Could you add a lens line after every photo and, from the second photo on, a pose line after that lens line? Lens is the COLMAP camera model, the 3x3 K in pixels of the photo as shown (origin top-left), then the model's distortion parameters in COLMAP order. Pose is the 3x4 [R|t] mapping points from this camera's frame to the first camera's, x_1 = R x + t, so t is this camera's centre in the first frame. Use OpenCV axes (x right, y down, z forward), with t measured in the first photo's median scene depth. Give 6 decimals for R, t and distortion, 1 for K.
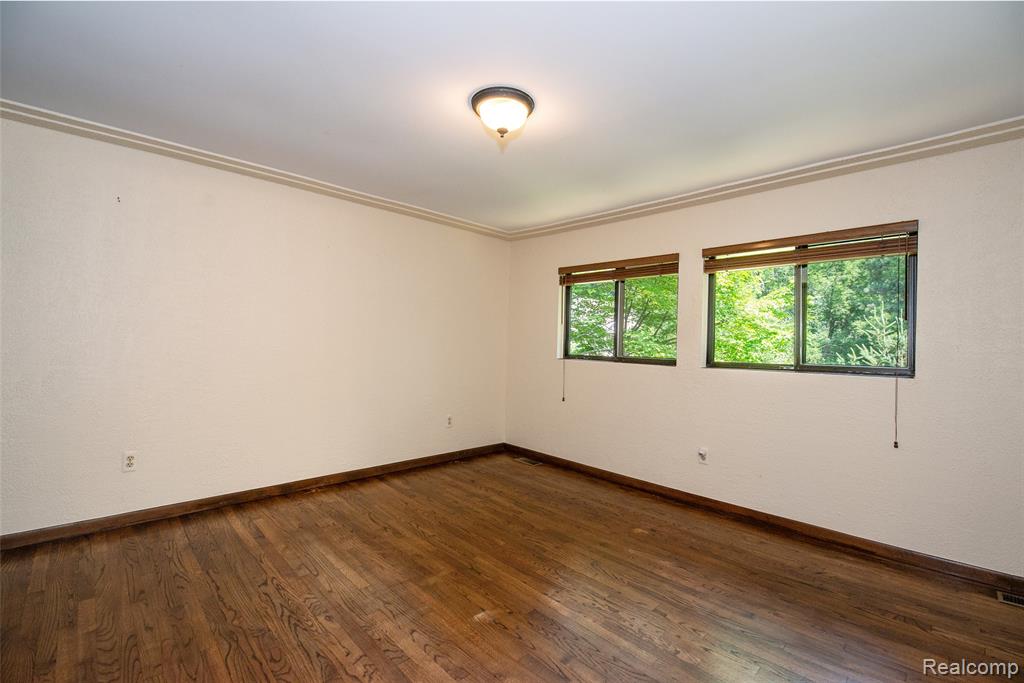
lens RADIAL K [[441.6, 0, 505.6], [0, 441.6, 345.5], [0, 0, 1]] dist [-0.001475, -0.009329]
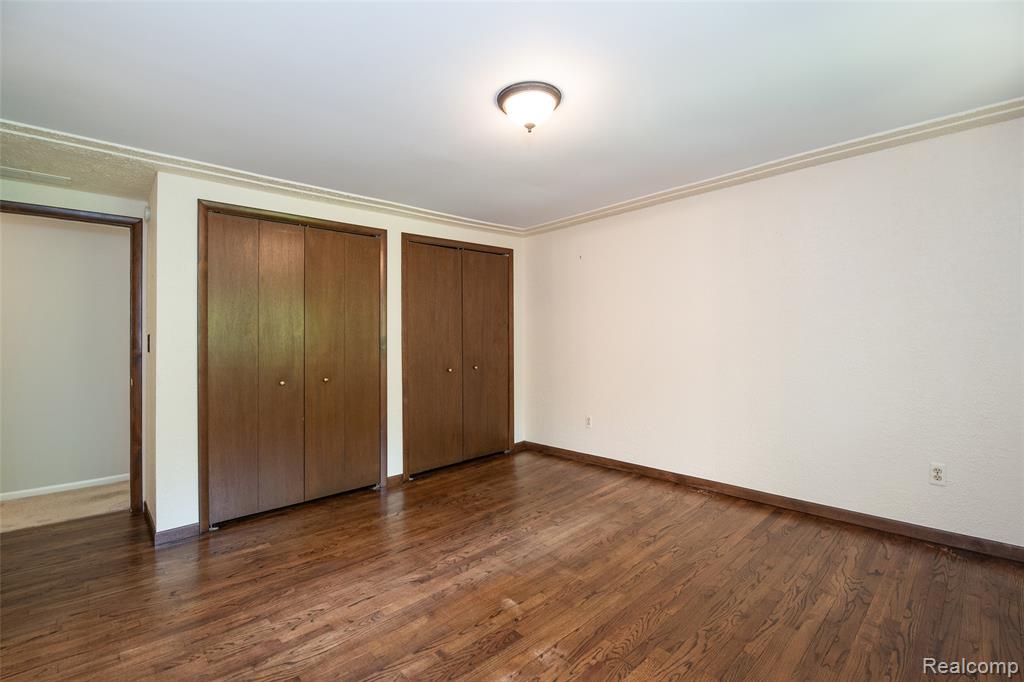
lens RADIAL K [[445.3, 0, 510.7], [0, 445.3, 336.5], [0, 0, 1]] dist [0.002486, -0.012083]
pose [[-0.004780, -0.031381, -0.999496, 0.755972], [0.007104, 0.999481, -0.031414, 0.010063], [0.999963, -0.007250, -0.004555, 0.746561]]
